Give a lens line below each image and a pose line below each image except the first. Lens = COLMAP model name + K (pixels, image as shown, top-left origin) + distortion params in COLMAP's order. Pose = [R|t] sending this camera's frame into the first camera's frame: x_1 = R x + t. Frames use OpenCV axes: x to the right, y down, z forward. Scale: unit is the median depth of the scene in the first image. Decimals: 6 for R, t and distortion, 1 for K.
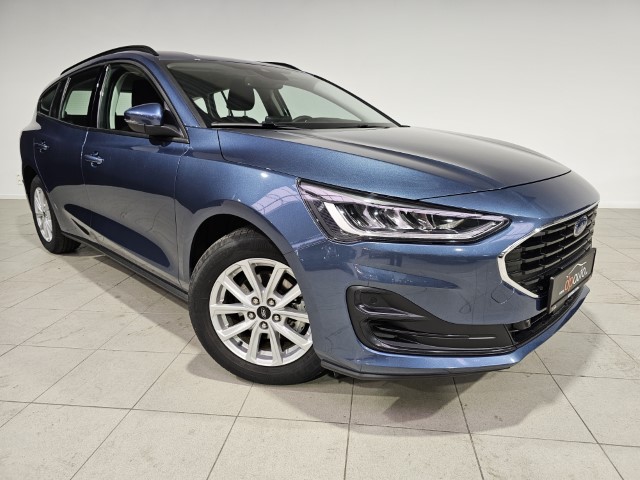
lens RADIAL K [[442.0, 0, 320.0], [0, 442.0, 240.0], [0, 0, 1]] dist [0.042713, -0.056053]
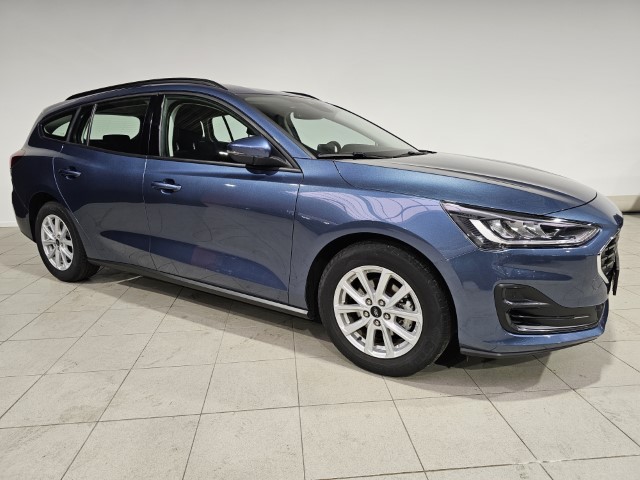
lens RADIAL K [[442.0, 0, 320.0], [0, 442.0, 240.0], [0, 0, 1]] dist [0.042713, -0.056053]
pose [[0.978337, -0.048068, 0.201363, -0.495555], [0.054448, 0.998171, -0.026261, -0.012076], [-0.199732, 0.036656, 0.979165, -0.118134]]
